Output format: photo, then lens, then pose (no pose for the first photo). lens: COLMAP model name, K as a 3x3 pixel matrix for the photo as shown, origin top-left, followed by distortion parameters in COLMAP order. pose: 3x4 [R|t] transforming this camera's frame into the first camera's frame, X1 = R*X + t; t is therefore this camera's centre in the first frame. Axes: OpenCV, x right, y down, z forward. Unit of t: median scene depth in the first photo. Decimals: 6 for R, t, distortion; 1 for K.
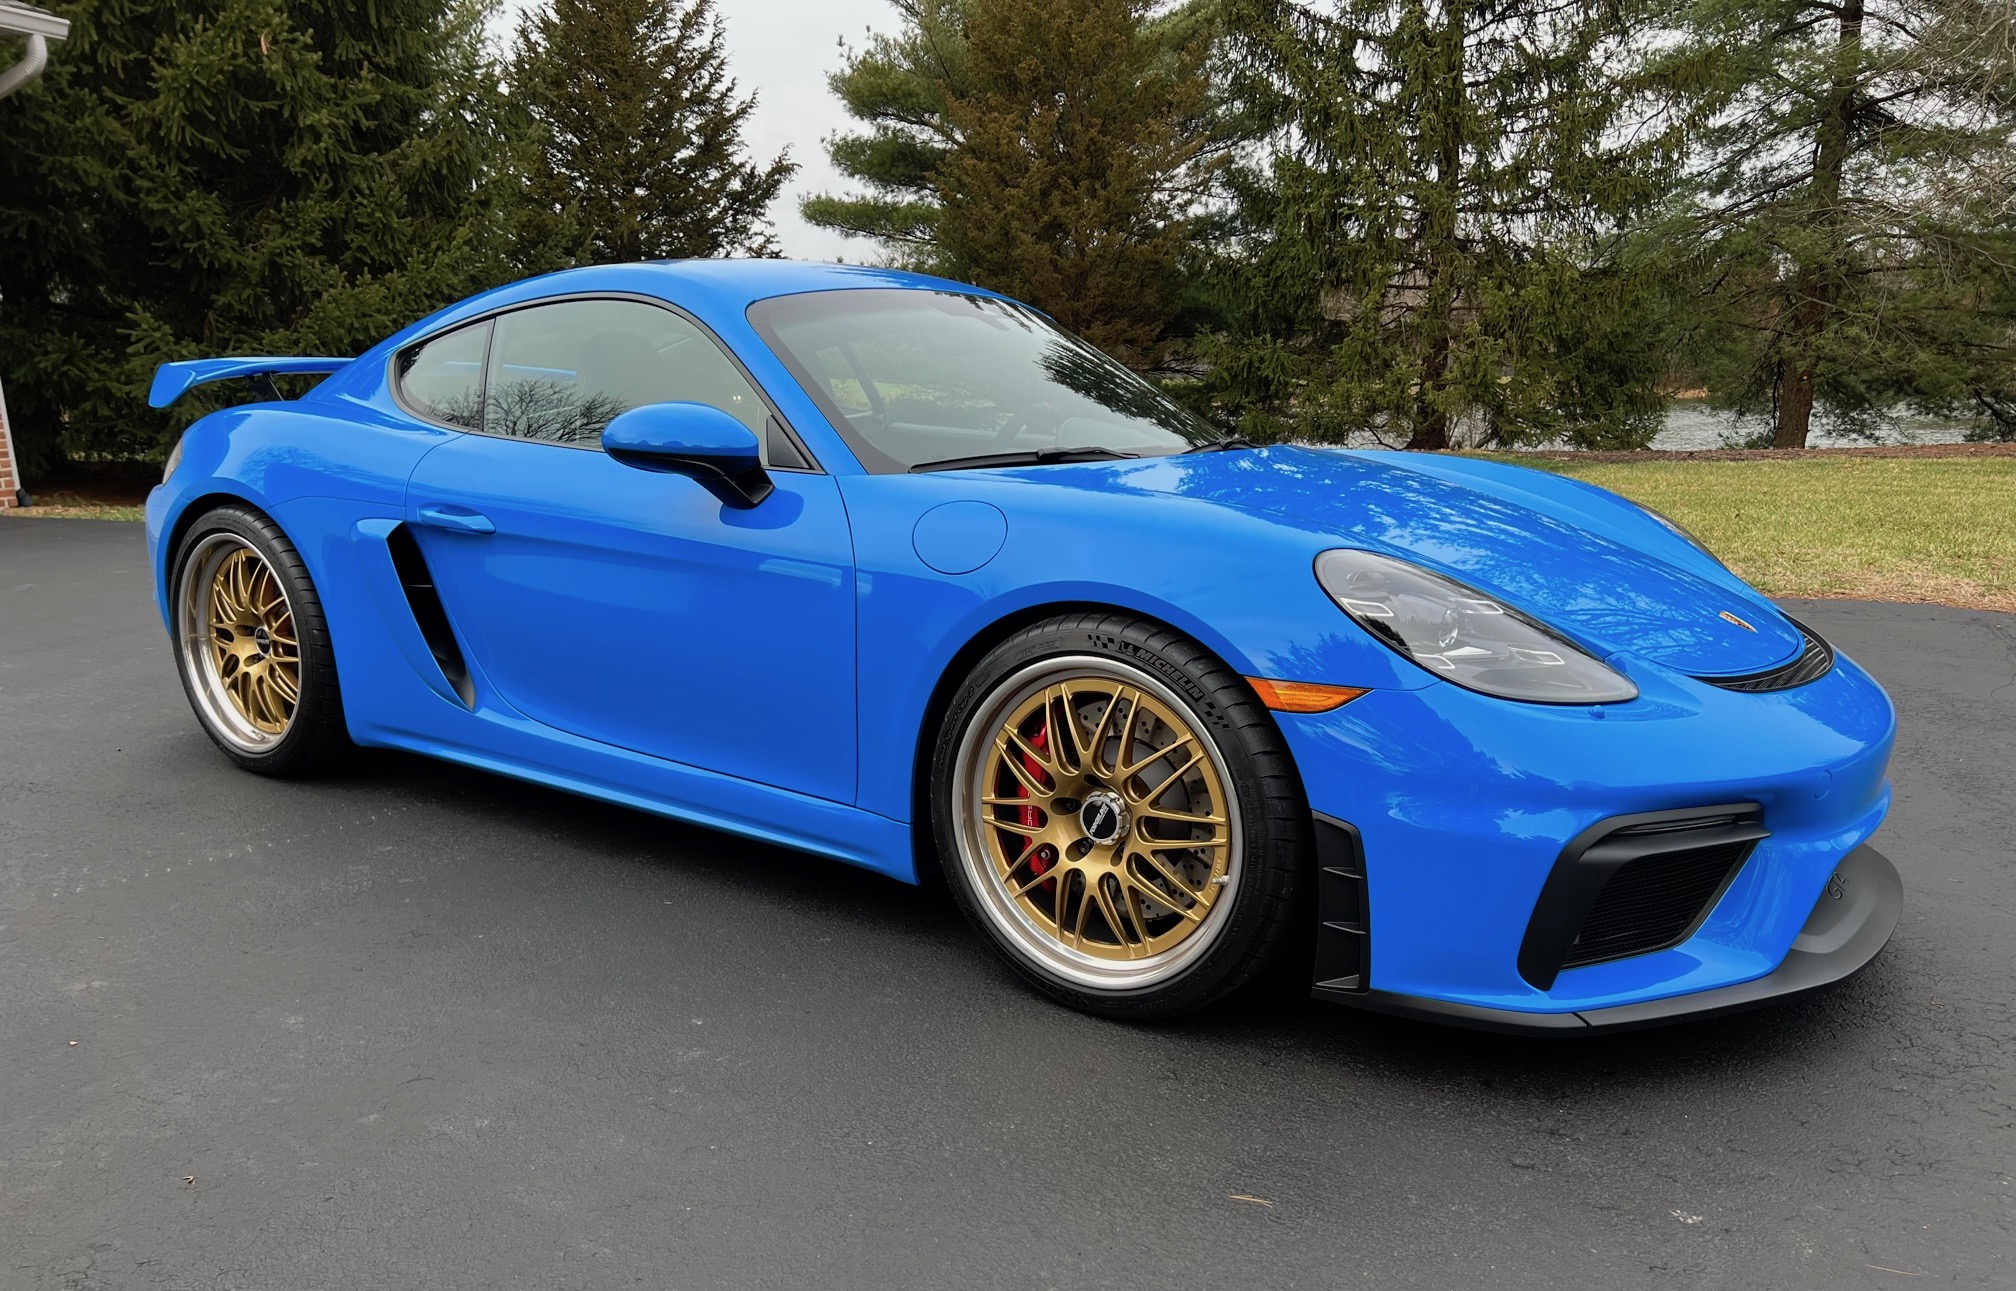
lens RADIAL K [[1532.3, 0, 995.9], [0, 1532.3, 739.5], [0, 0, 1]] dist [0.027763, -0.028174]
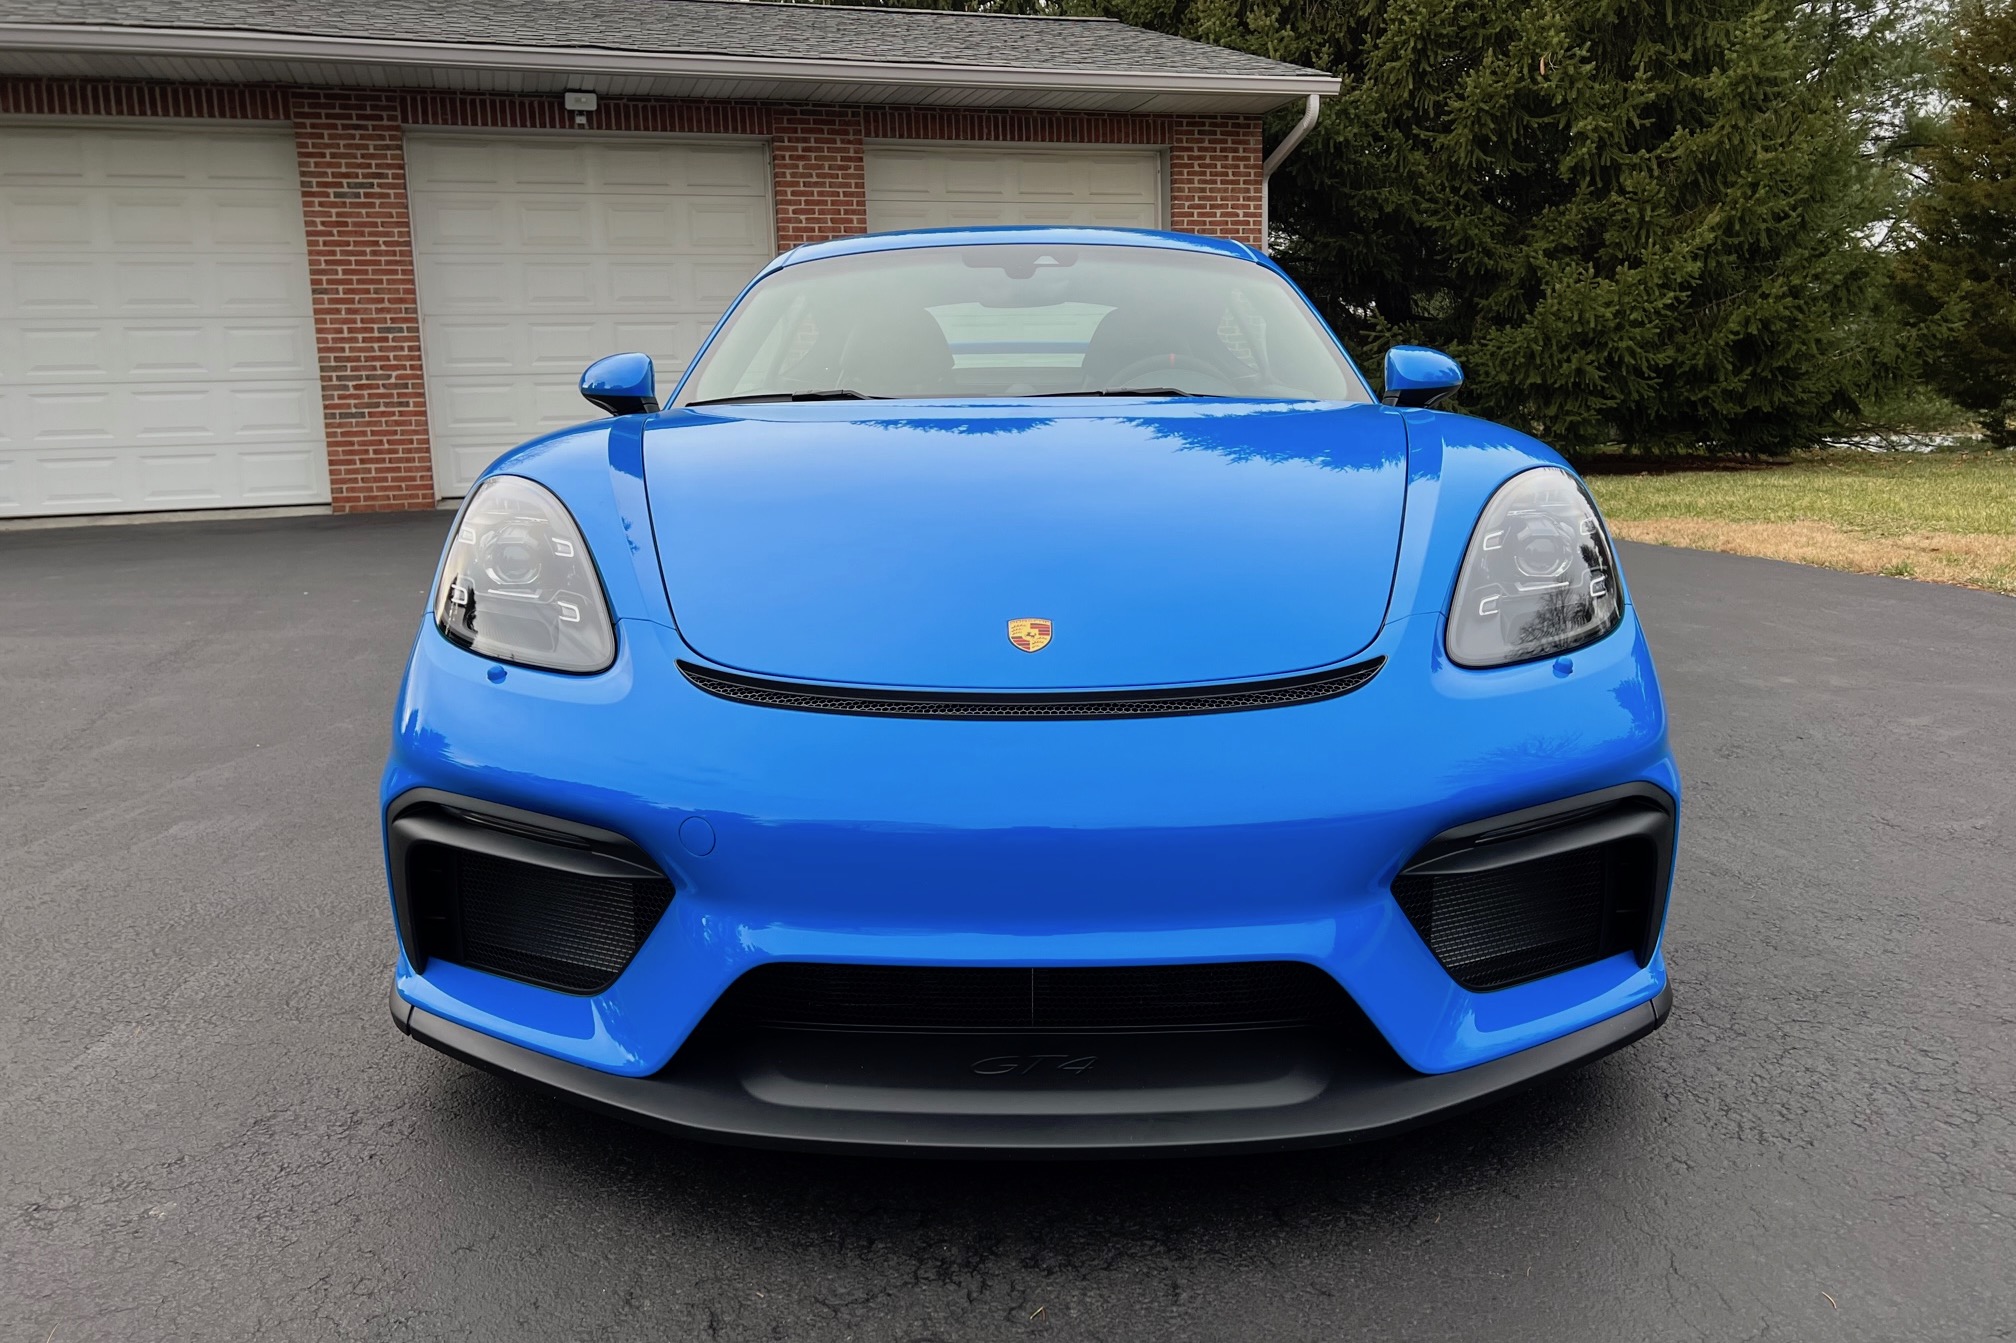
lens RADIAL K [[1502.7, 0, 1016.0], [0, 1502.7, 669.3], [0, 0, 1]] dist [0.003622, -0.000448]
pose [[0.550576, 0.149671, -0.821258, 0.240766], [-0.185346, 0.981158, 0.054555, -0.023181], [0.813949, 0.122180, 0.567943, 0.146562]]
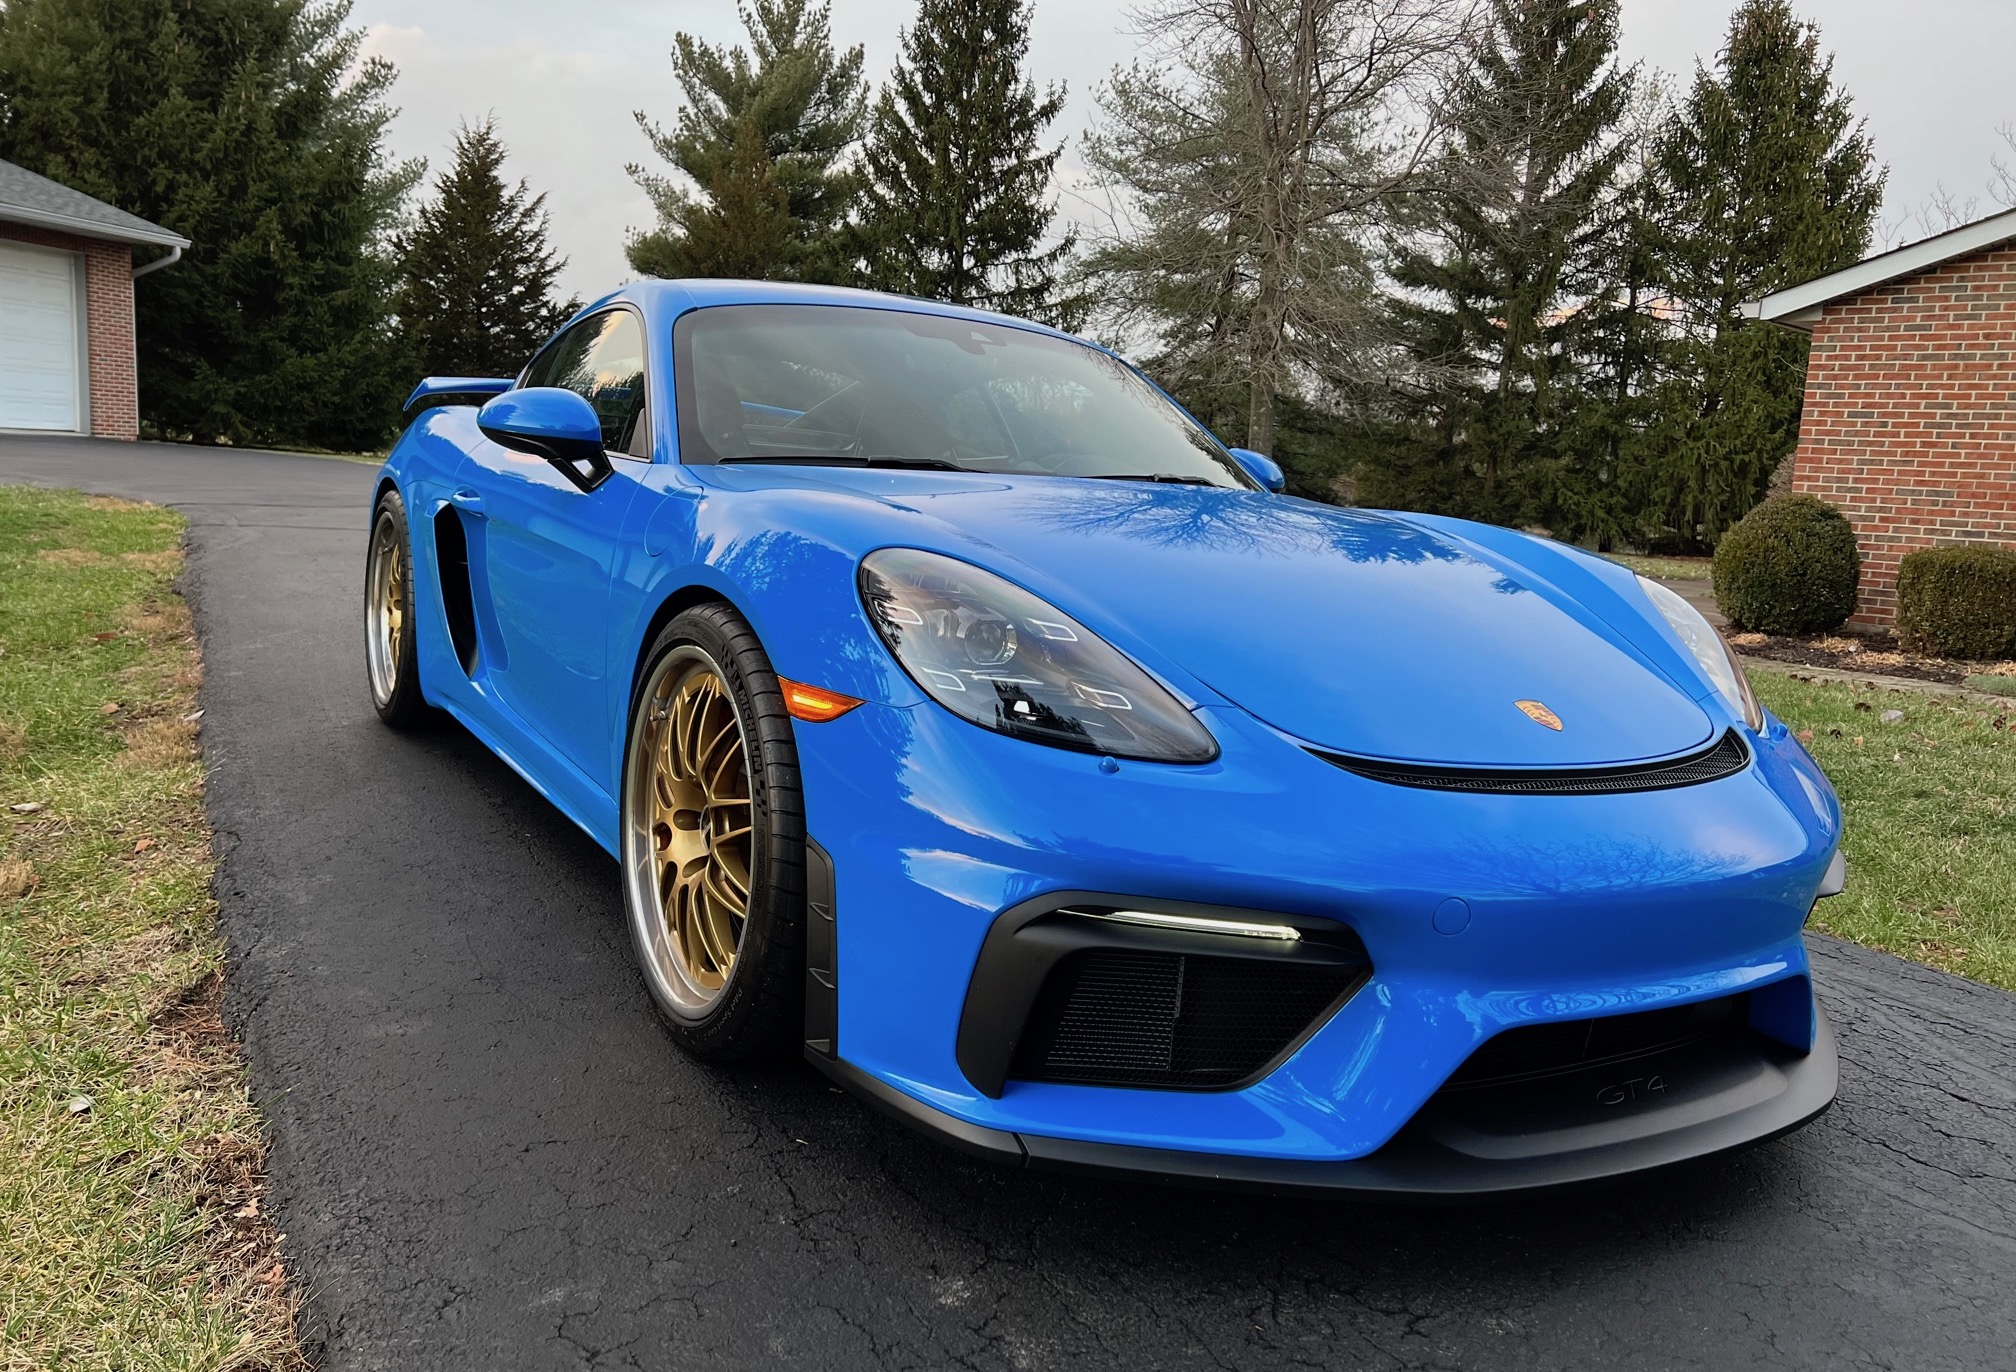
lens RADIAL K [[1542.2, 0, 1007.2], [0, 1542.2, 689.4], [0, 0, 1]] dist [0.013406, 0.002817]
pose [[0.995279, 0.078510, 0.057055, 0.459876], [-0.072713, 0.992584, -0.097420, 0.292204], [-0.064280, 0.092811, 0.993607, -1.126081]]
